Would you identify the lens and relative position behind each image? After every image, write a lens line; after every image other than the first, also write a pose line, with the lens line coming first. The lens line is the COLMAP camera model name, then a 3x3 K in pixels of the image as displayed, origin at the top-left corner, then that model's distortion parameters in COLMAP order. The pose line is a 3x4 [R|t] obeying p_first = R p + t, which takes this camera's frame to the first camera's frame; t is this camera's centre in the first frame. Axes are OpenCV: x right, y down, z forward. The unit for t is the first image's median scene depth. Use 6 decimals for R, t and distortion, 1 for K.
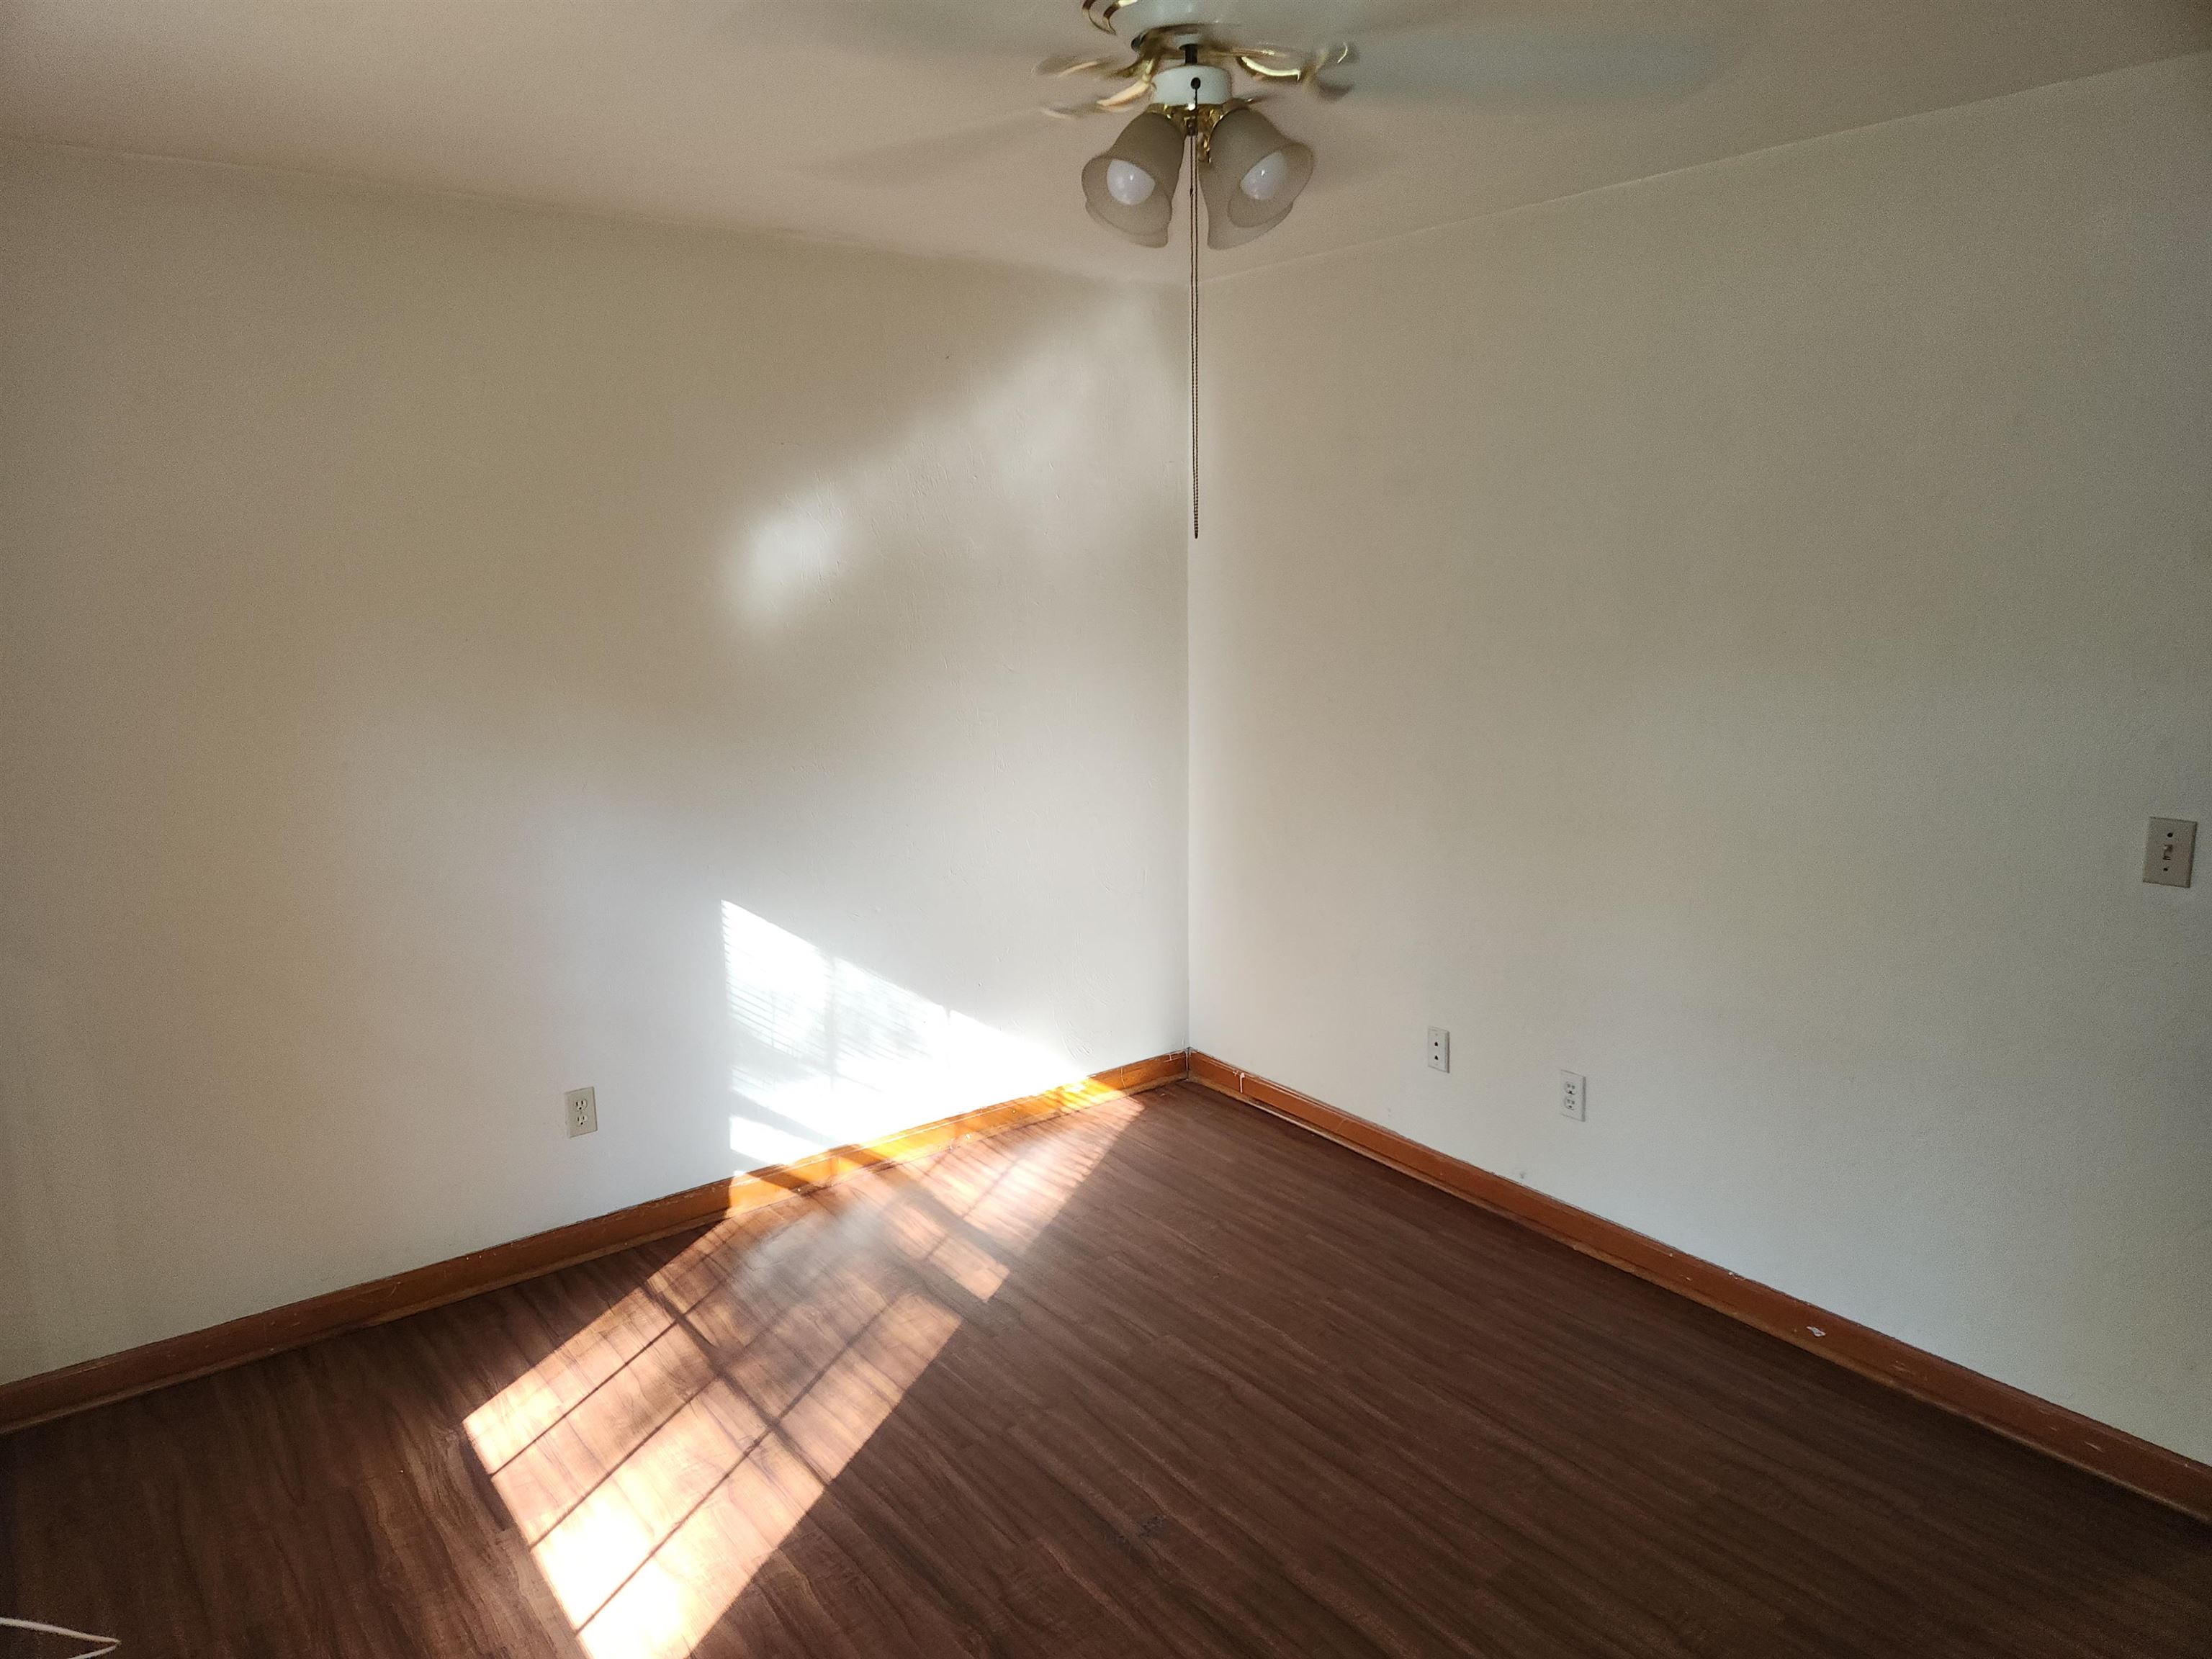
lens RADIAL K [[1468.0, 0, 1115.3], [0, 1468.0, 830.0], [0, 0, 1]] dist [0.085666, -0.069507]
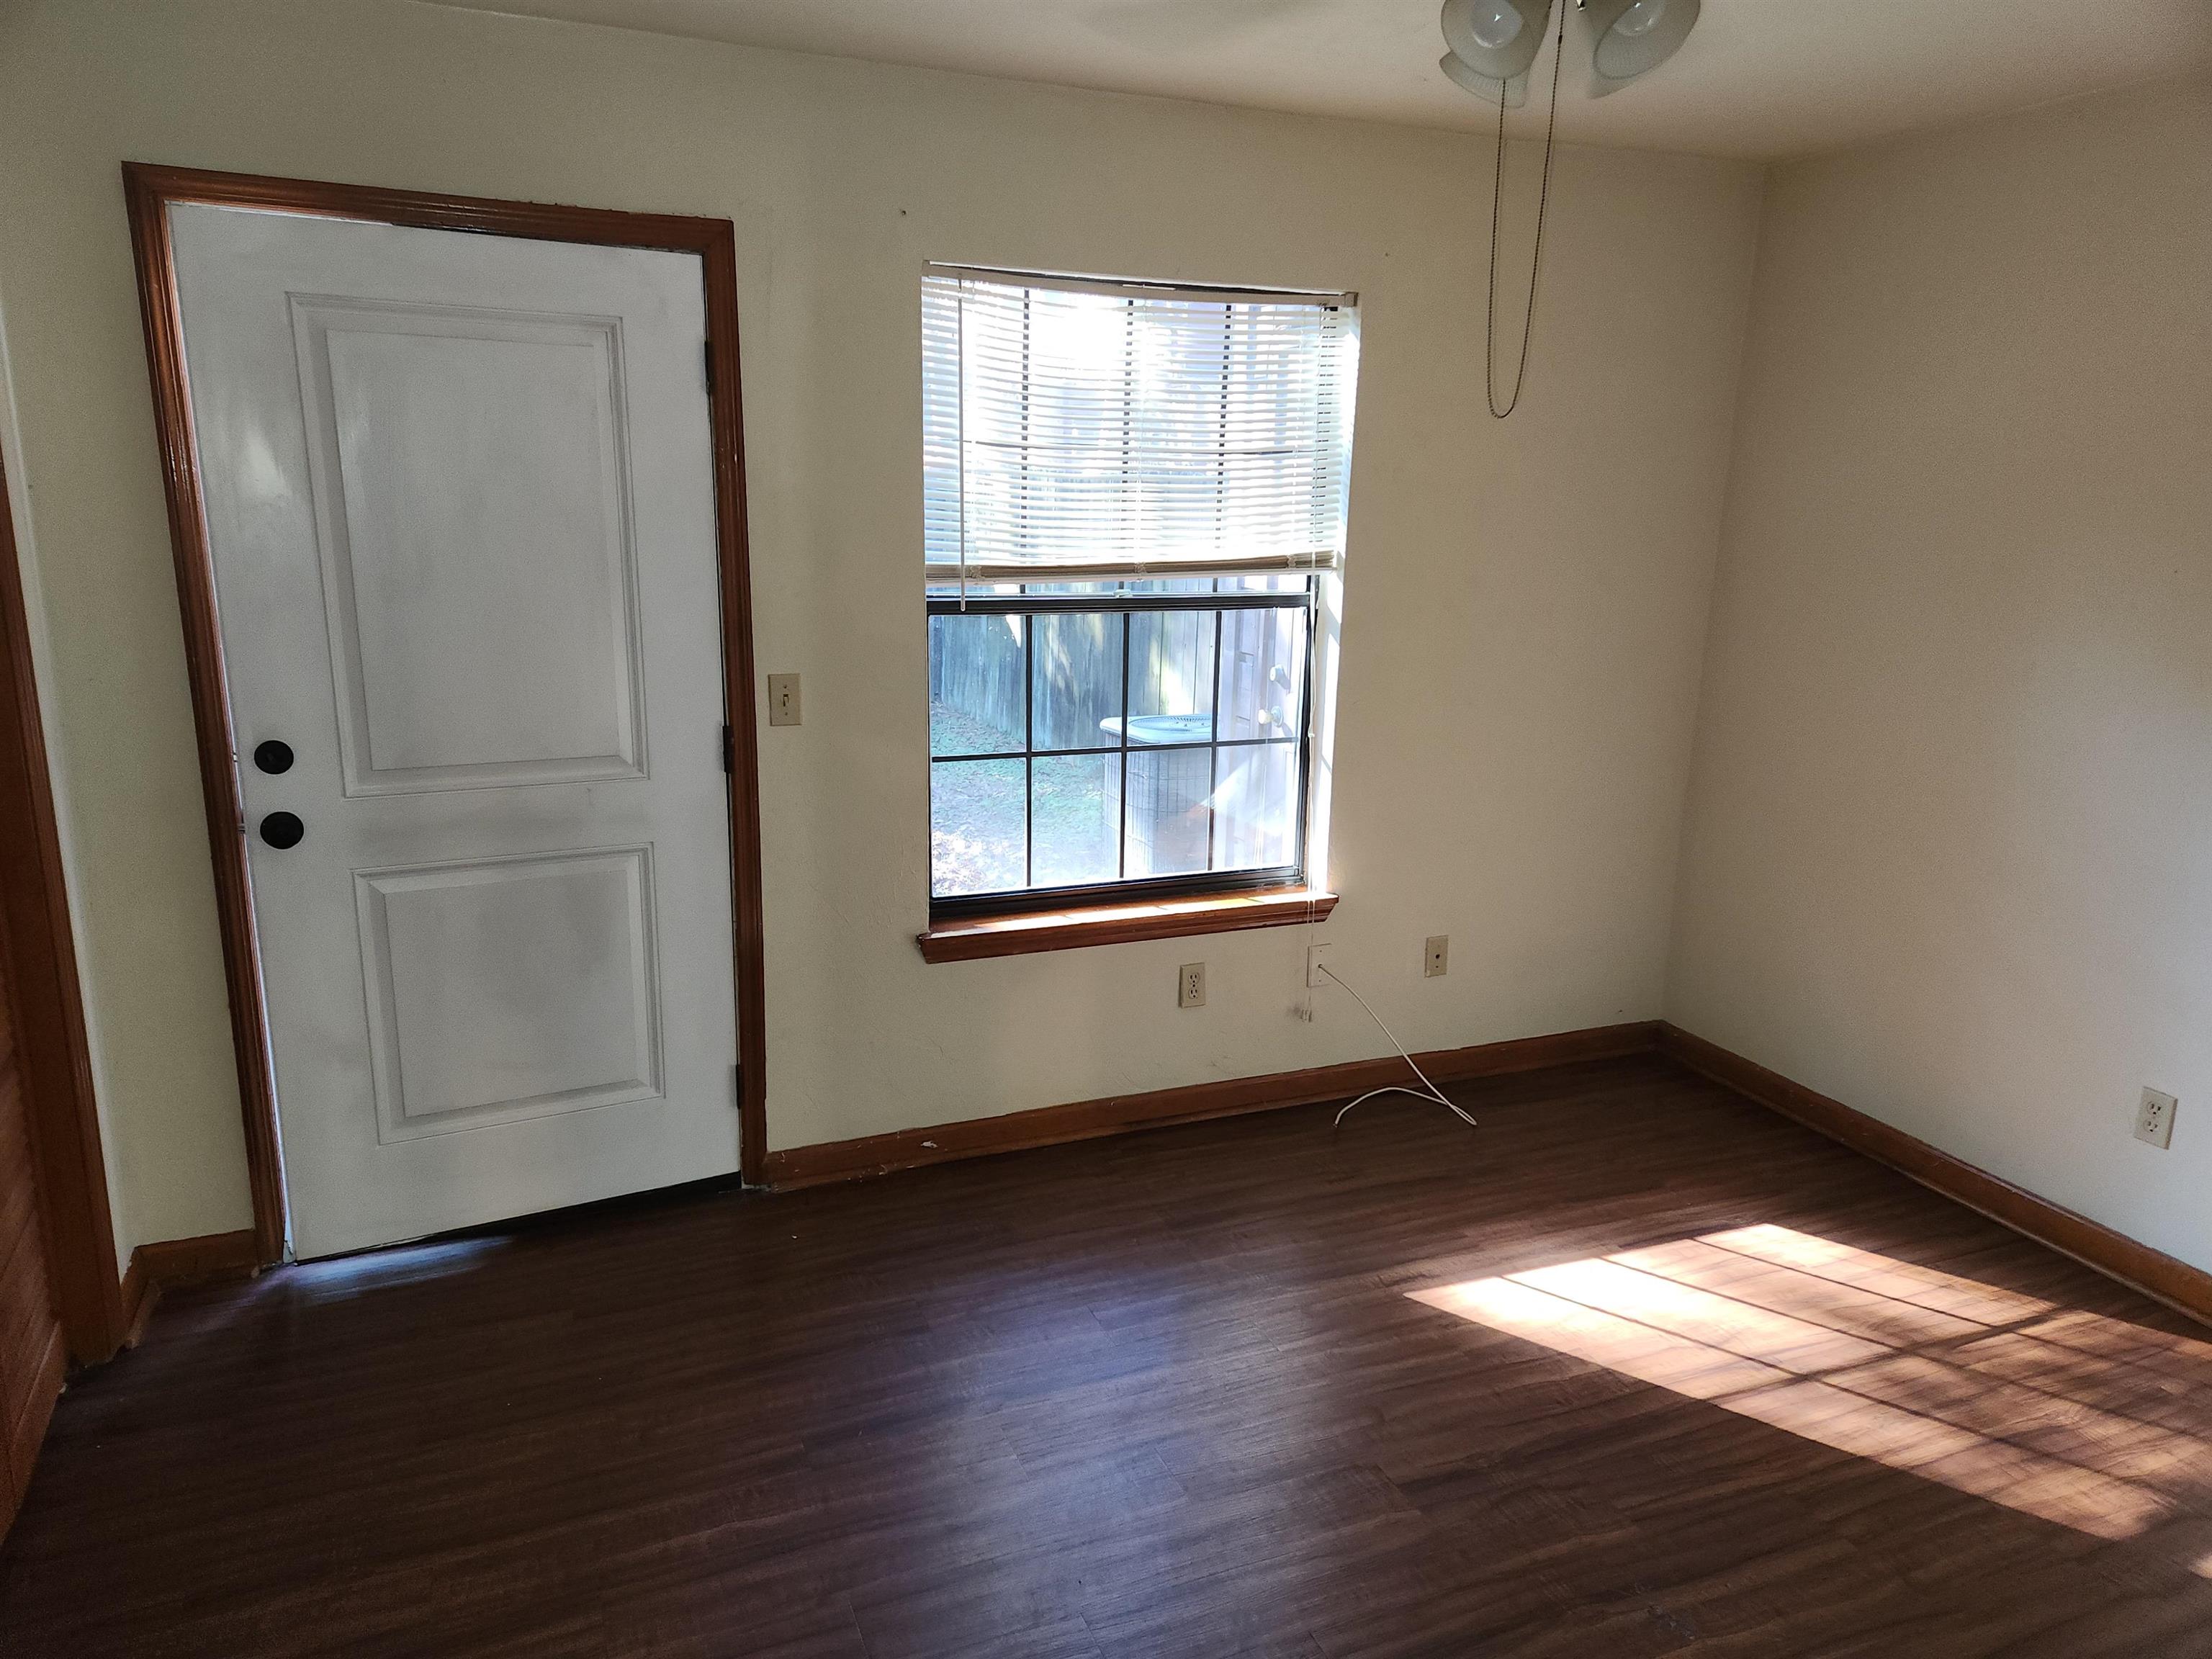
lens RADIAL K [[1468.0, 0, 1096.5], [0, 1468.0, 836.0], [0, 0, 1]] dist [0.085666, -0.069507]
pose [[-0.259110, 0.233303, -0.937247, 0.705358], [-0.192514, 0.938441, 0.286823, -0.118333], [0.946467, 0.254752, -0.198245, 0.651929]]
